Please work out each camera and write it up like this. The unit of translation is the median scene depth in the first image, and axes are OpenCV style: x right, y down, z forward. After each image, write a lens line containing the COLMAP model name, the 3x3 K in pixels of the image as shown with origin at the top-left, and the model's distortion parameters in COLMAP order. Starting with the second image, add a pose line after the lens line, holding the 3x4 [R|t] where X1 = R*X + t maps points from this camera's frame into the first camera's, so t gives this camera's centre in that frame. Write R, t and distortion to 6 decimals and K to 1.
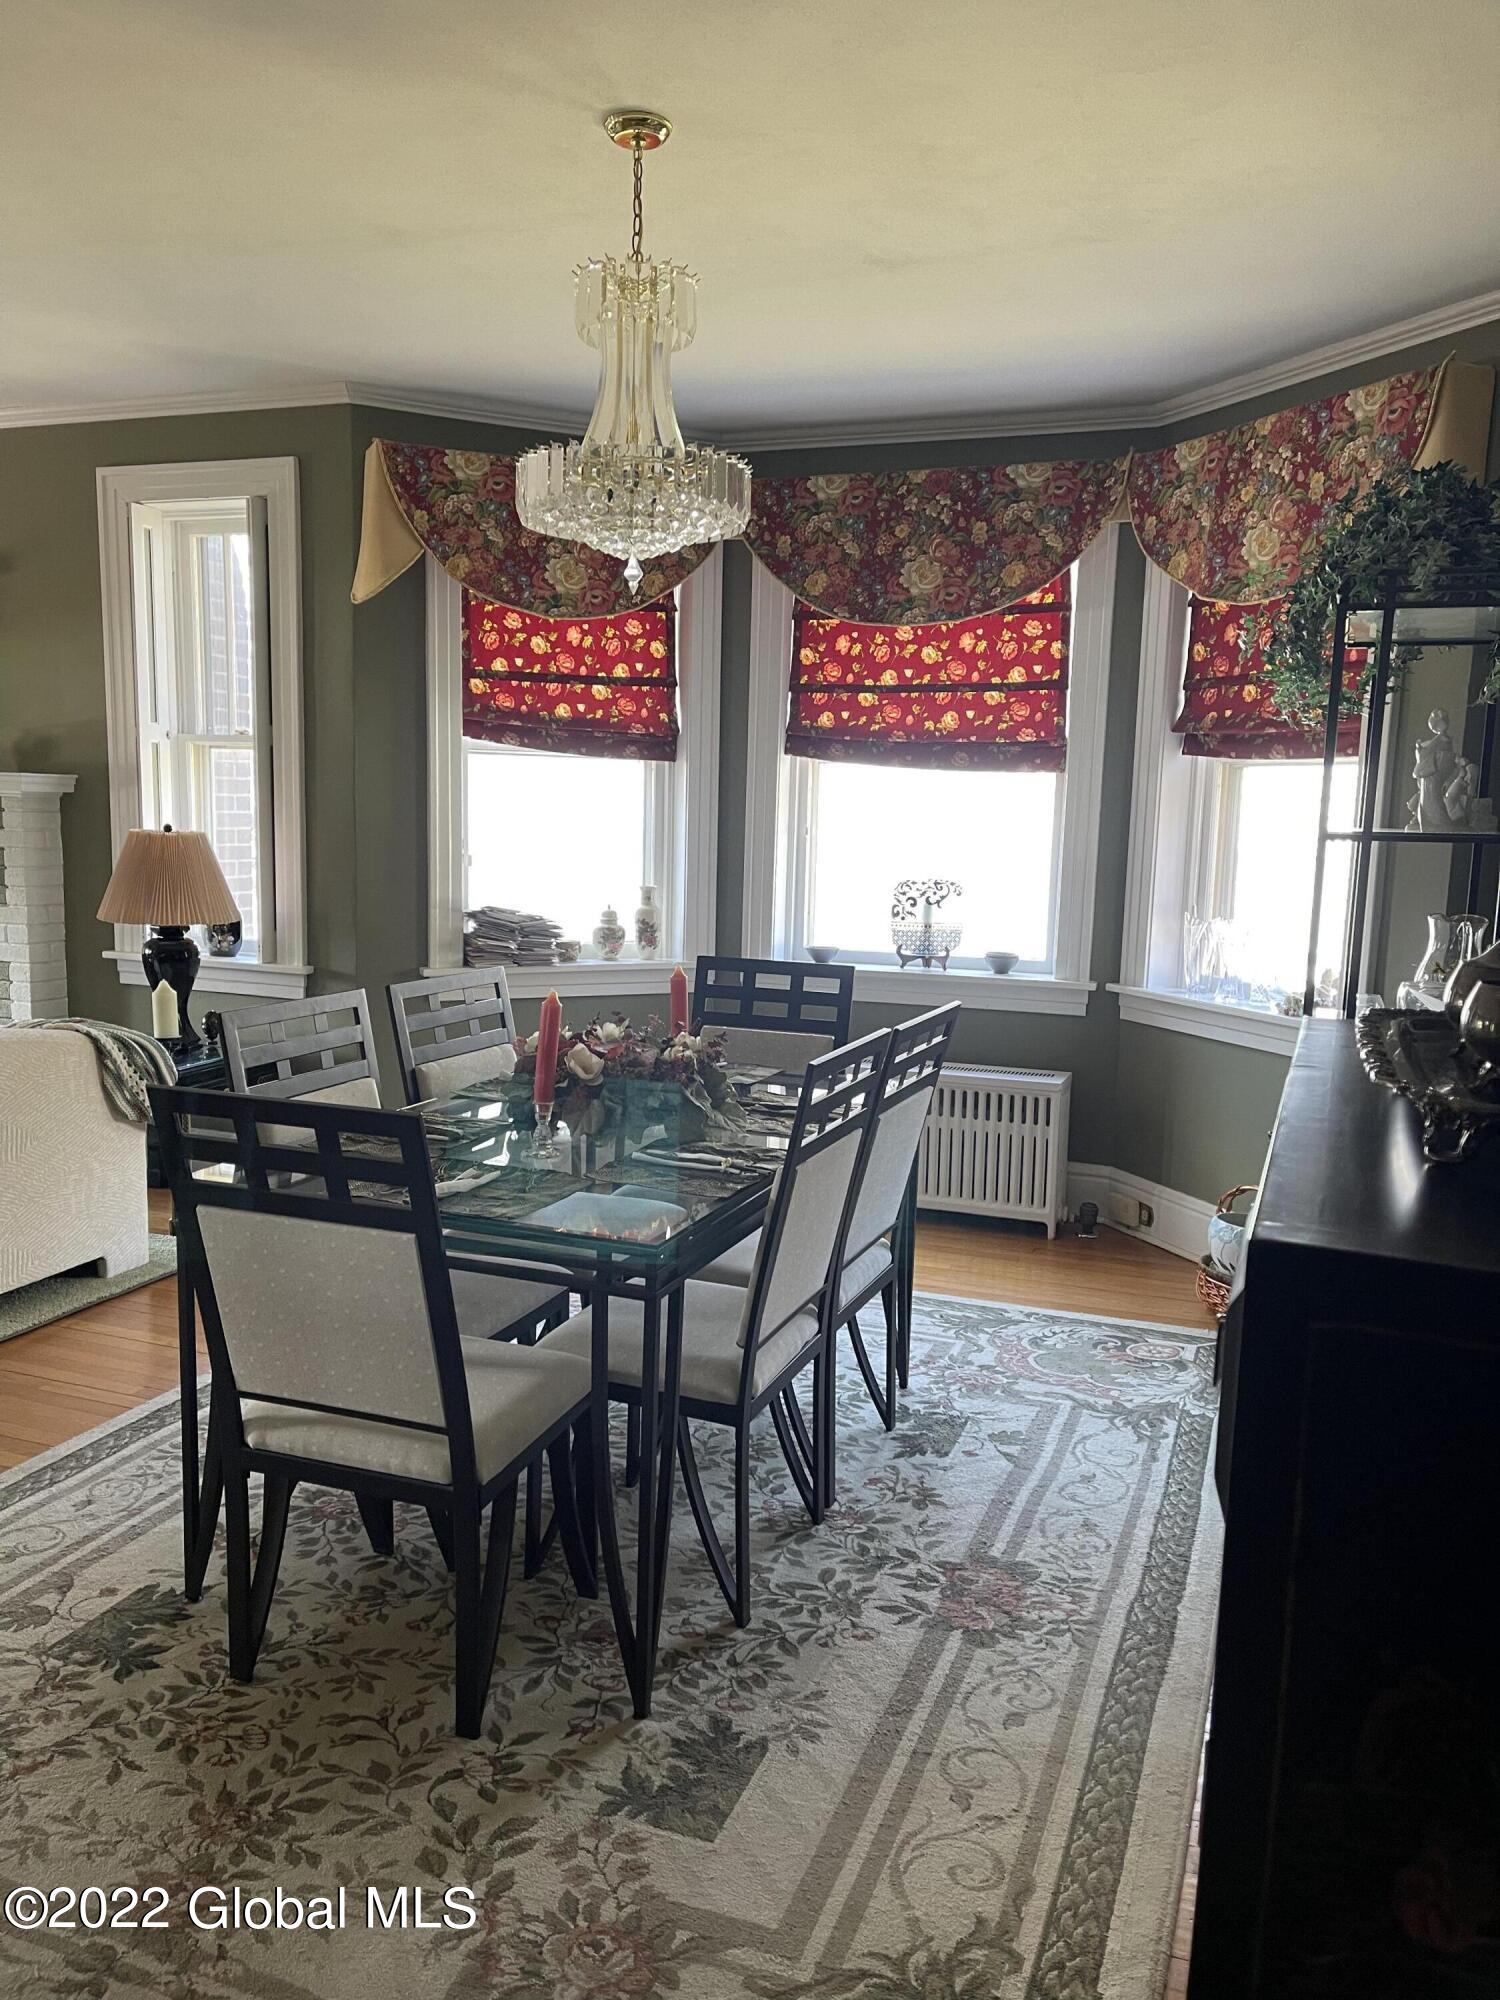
lens RADIAL K [[1507.6, 0, 756.5], [0, 1507.6, 1006.8], [0, 0, 1]] dist [0.099848, -0.146916]
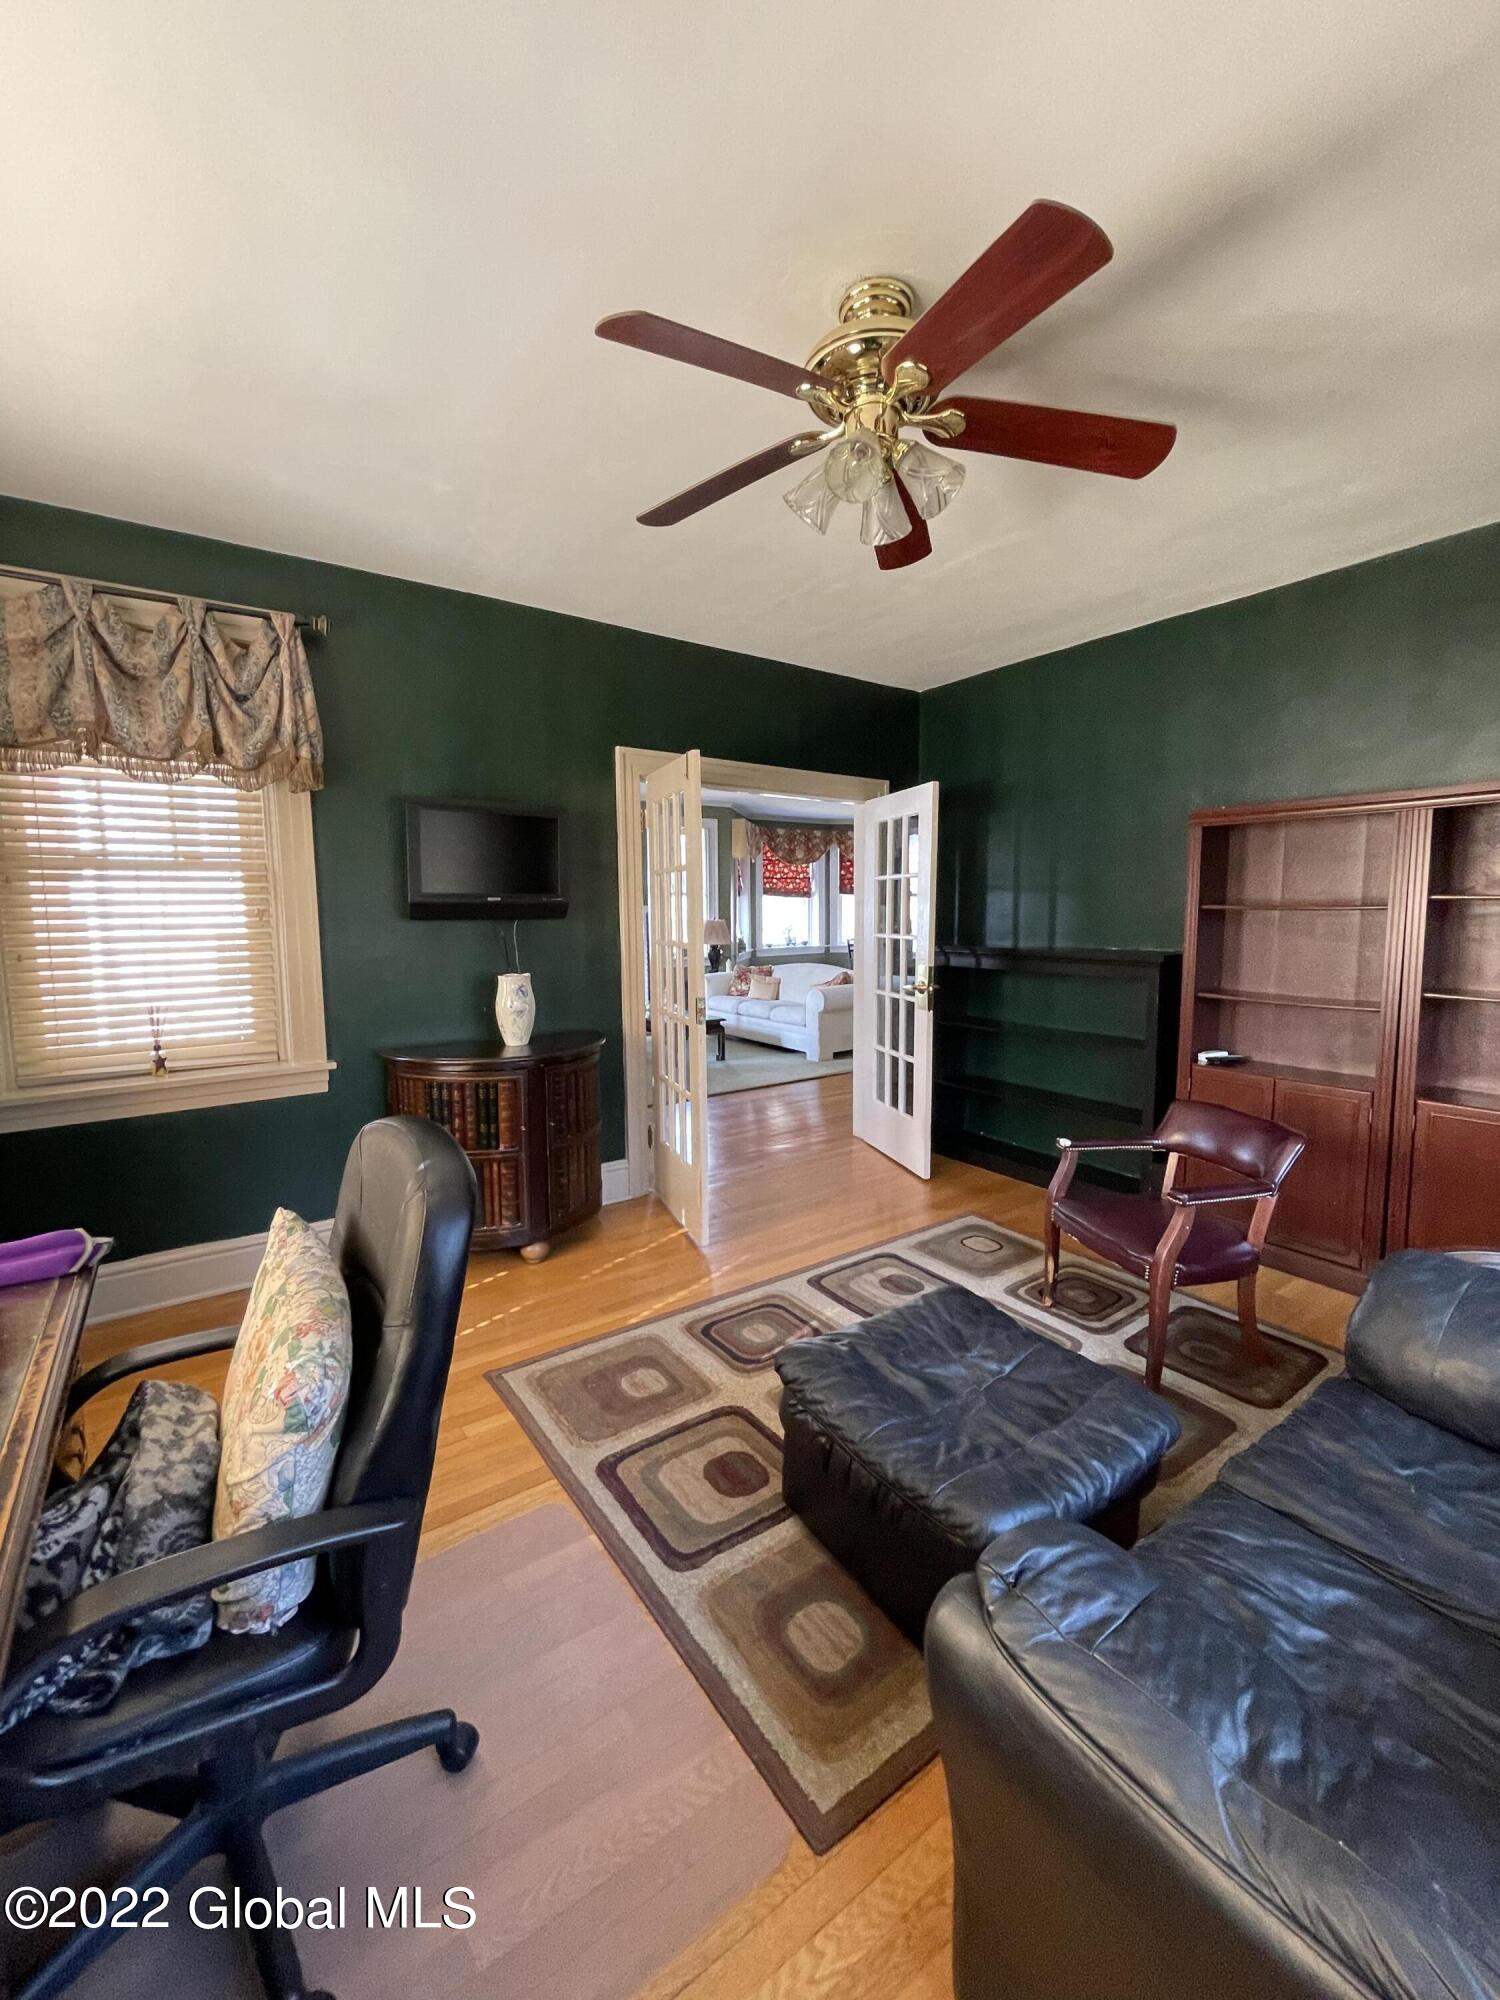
lens RADIAL K [[812.7, 0, 761.0], [0, 812.7, 994.1], [0, 0, 1]] dist [-0.000030, 0.000011]
pose [[0.557776, -0.115253, 0.821951, -3.528069], [0.133265, 0.989899, 0.048368, -0.027049], [-0.819223, 0.082559, 0.567501, -0.347264]]
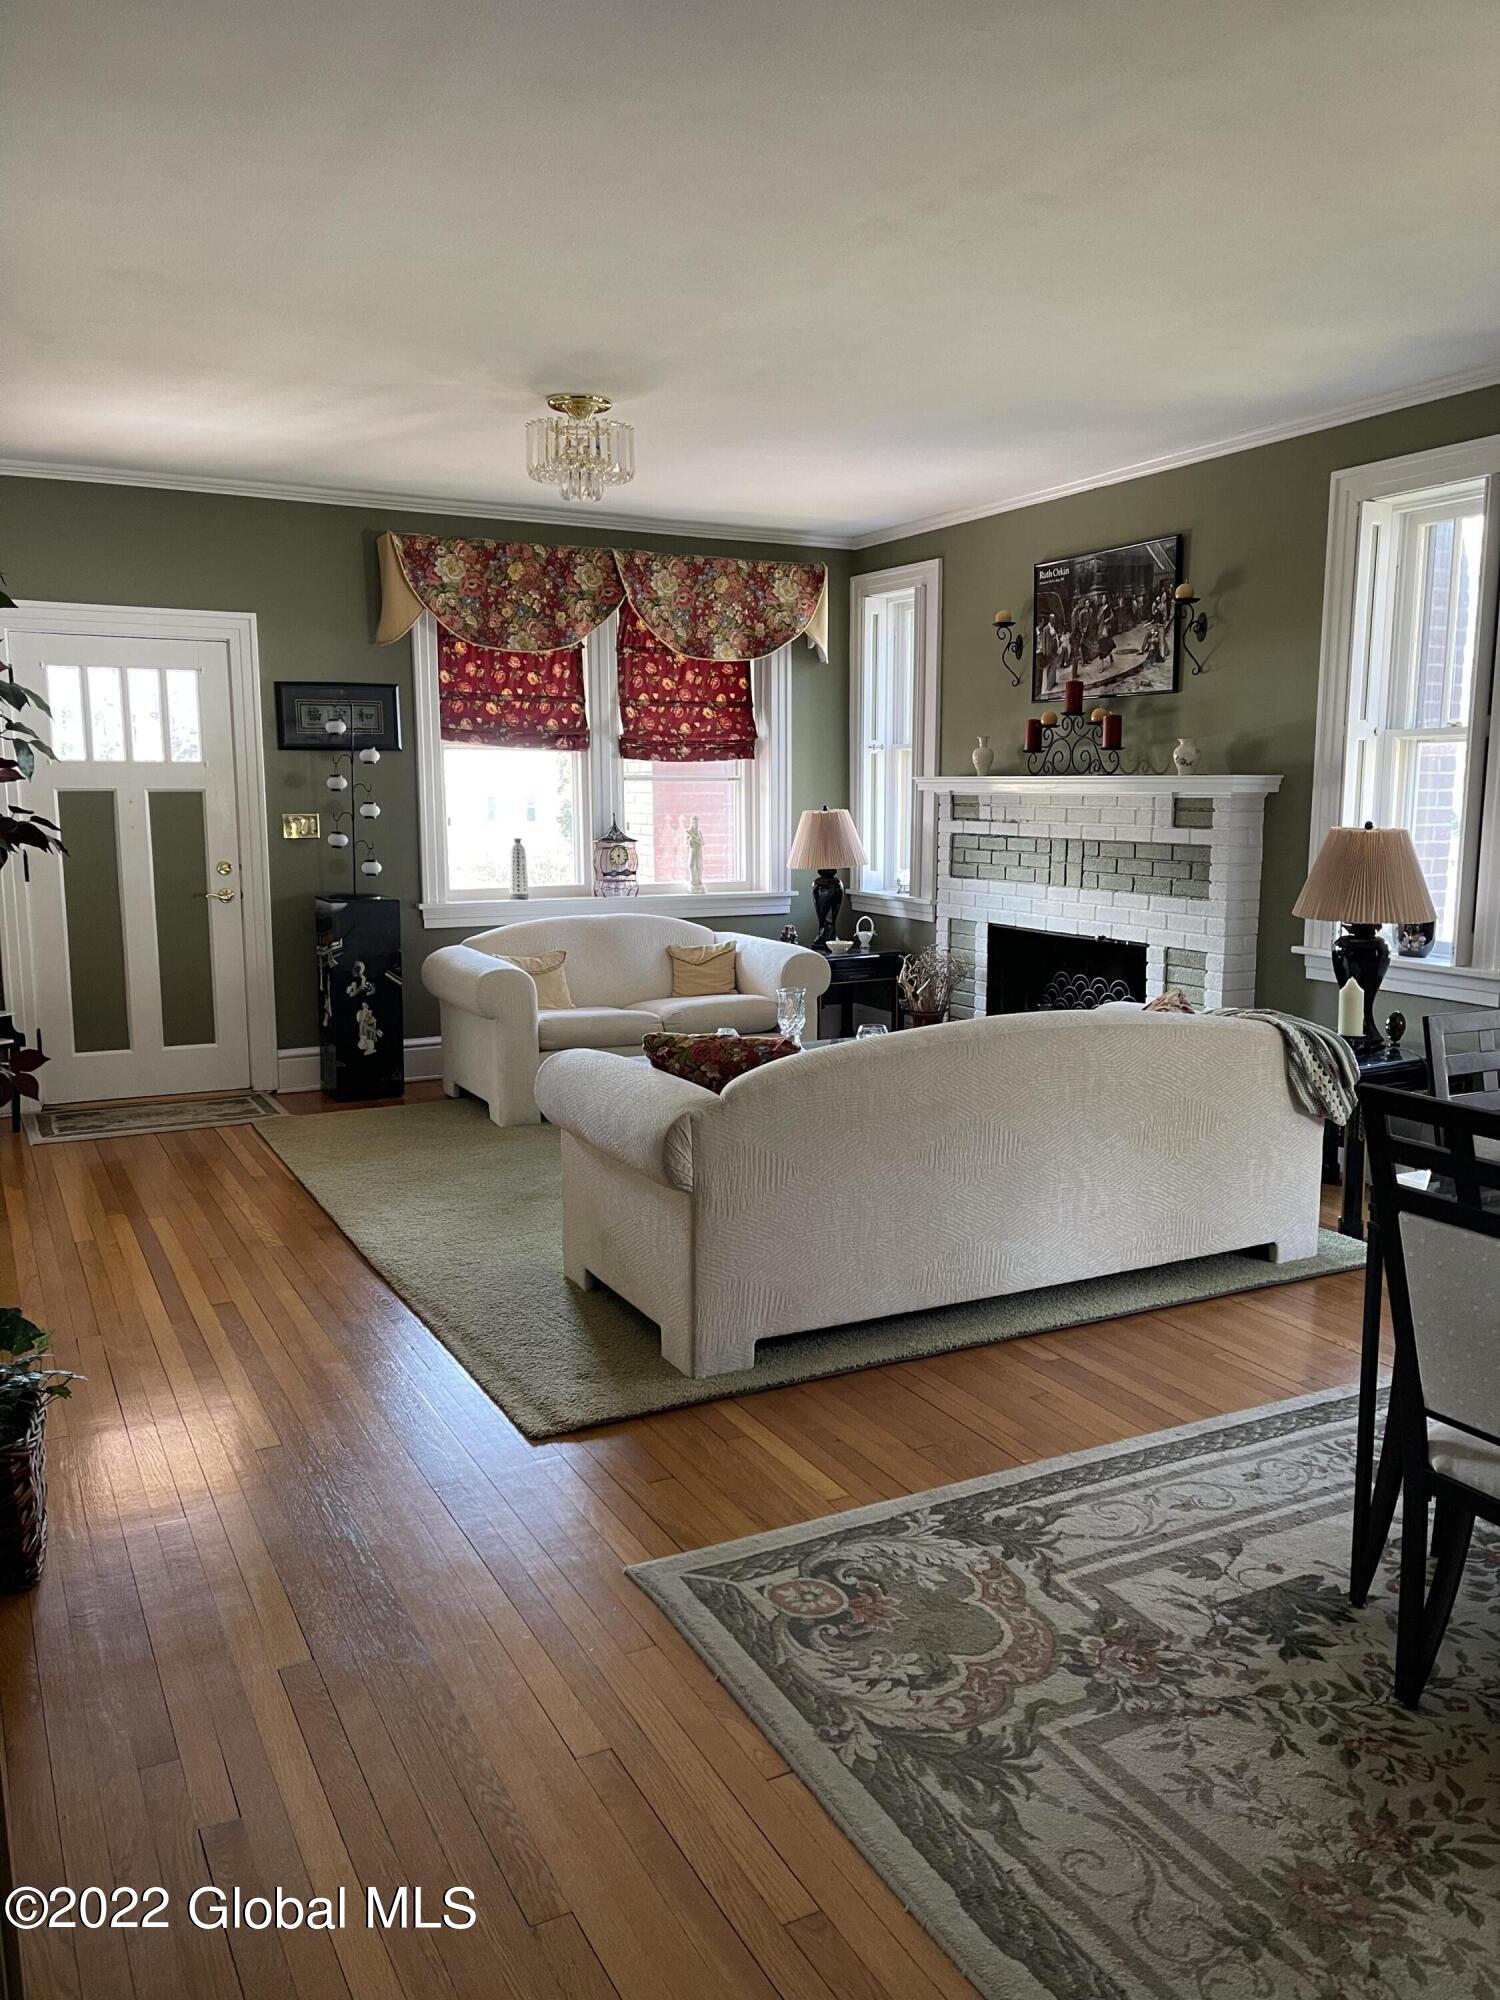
lens RADIAL K [[1507.6, 0, 756.5], [0, 1507.6, 1006.8], [0, 0, 1]] dist [0.099848, -0.146916]
pose [[0.743485, 0.074687, -0.664568, -0.023108], [-0.073570, 0.996847, 0.029723, 0.000641], [0.664693, 0.026794, 0.746636, -0.007539]]
